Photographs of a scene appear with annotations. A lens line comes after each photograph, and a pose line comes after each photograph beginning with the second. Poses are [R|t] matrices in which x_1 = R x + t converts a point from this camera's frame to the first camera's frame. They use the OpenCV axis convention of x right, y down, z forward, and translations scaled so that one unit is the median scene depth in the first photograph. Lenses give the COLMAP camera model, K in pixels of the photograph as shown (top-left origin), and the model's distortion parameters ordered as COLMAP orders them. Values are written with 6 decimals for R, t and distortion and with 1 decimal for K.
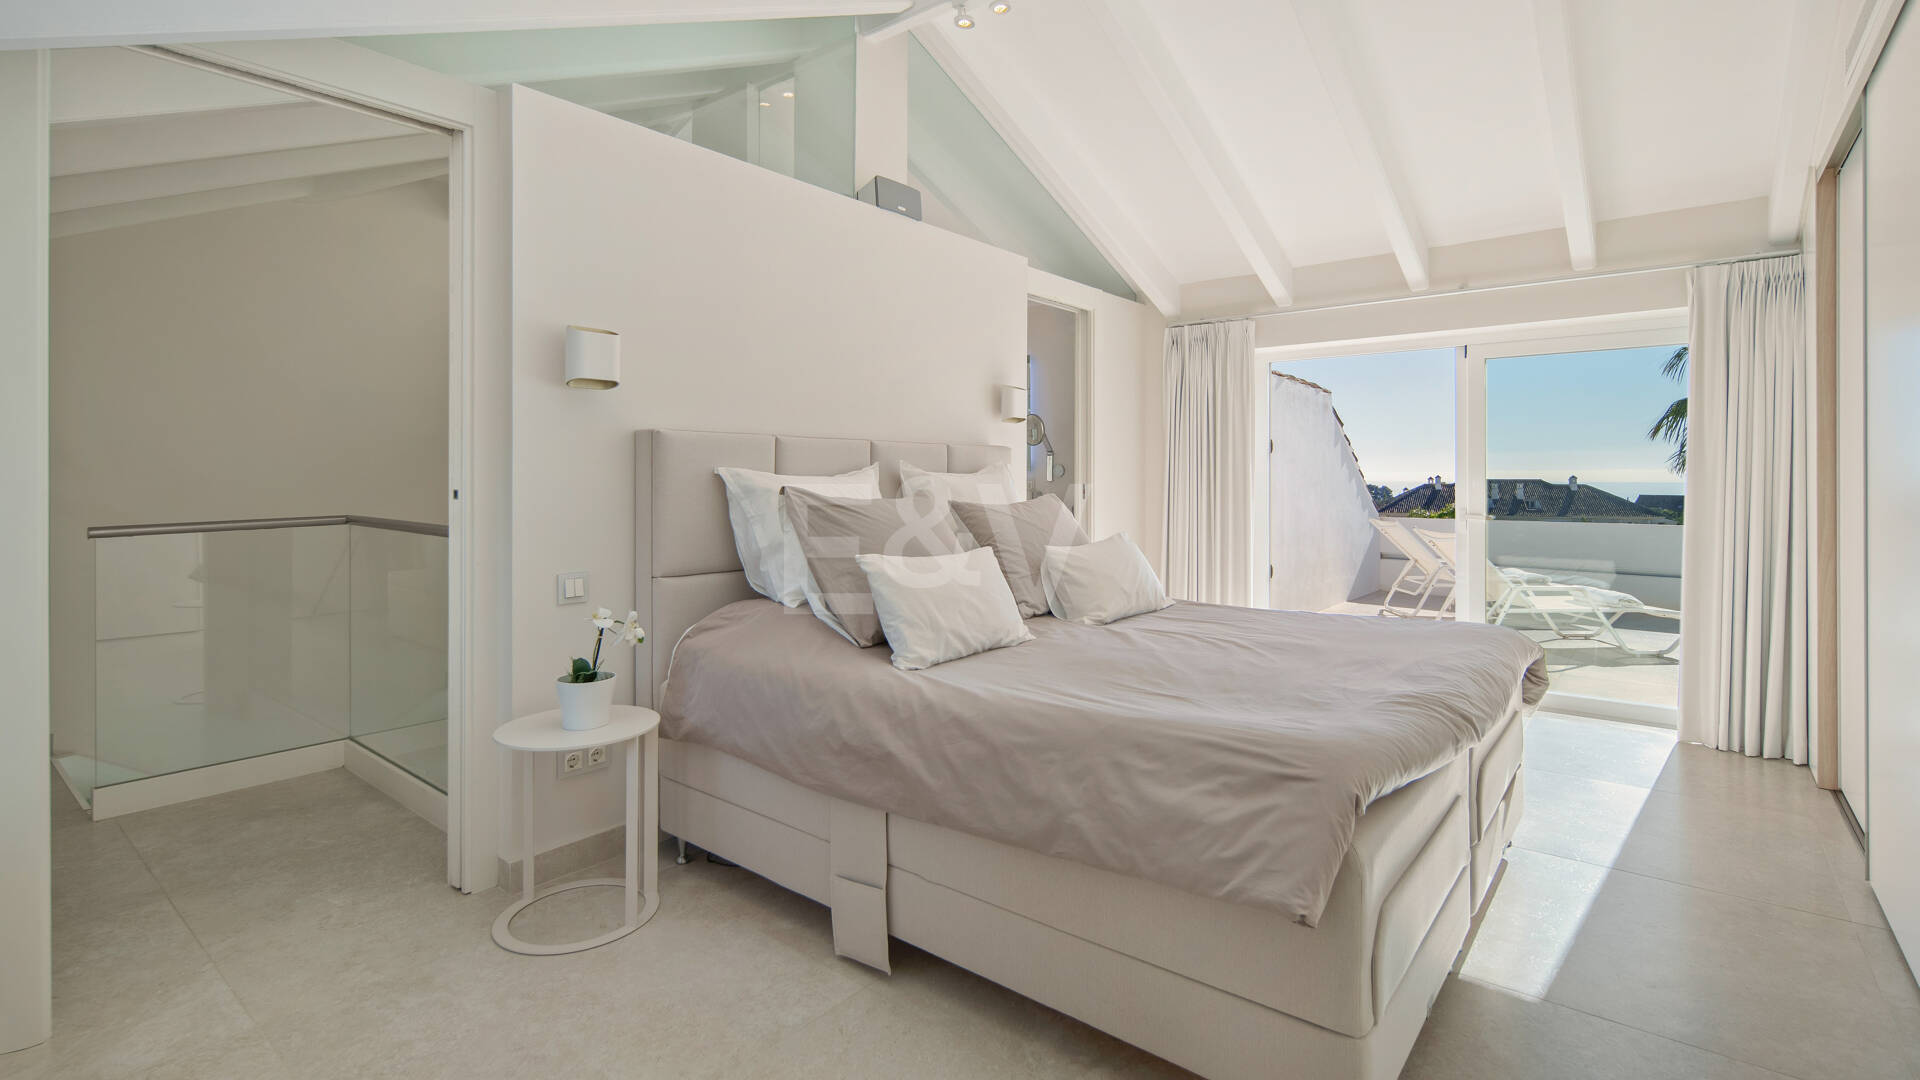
lens RADIAL K [[868.1, 0, 961.0], [0, 868.1, 466.9], [0, 0, 1]] dist [0.001711, 0.000073]
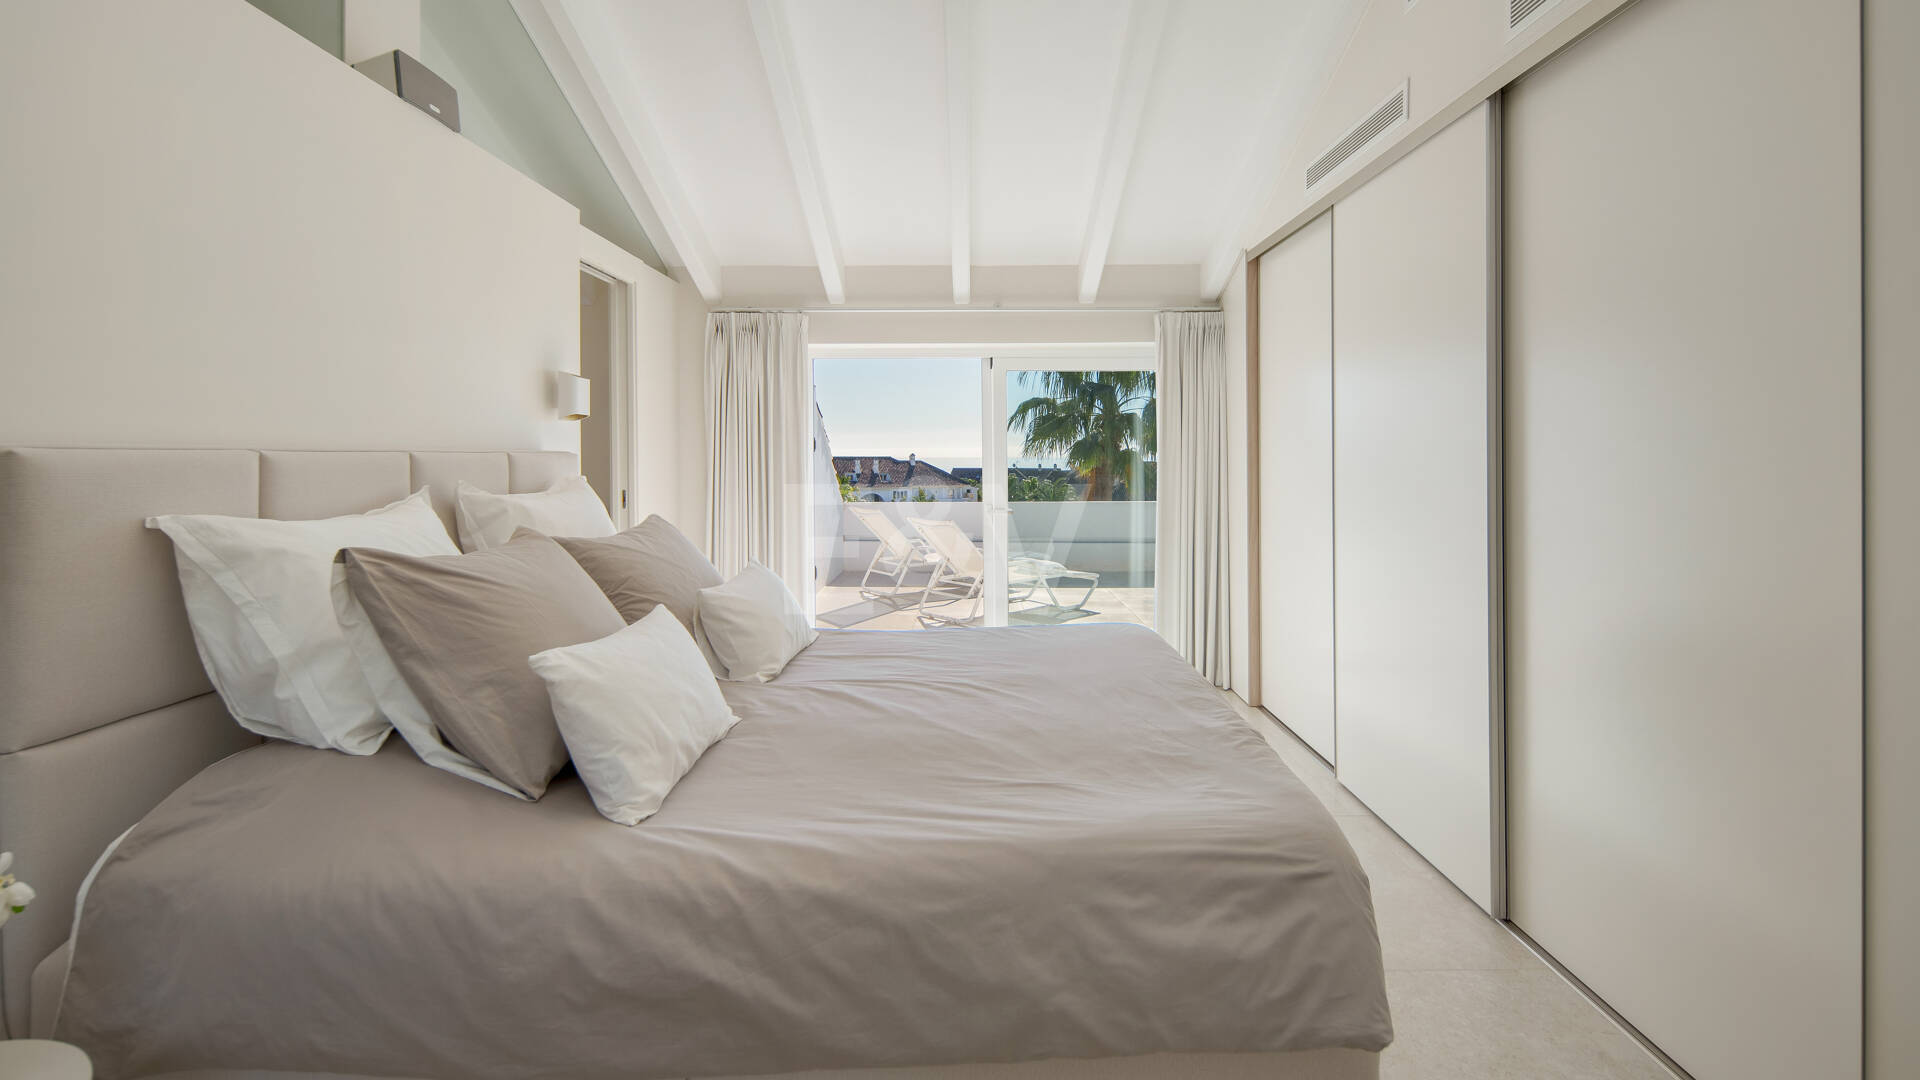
lens RADIAL K [[853.4, 0, 965.6], [0, 853.4, 456.0], [0, 0, 1]] dist [-0.000297, -0.000584]
pose [[0.771124, -0.006268, 0.636654, -0.228255], [-0.002657, 0.999911, 0.013063, -0.044128], [-0.636680, -0.011765, 0.771039, 0.278669]]
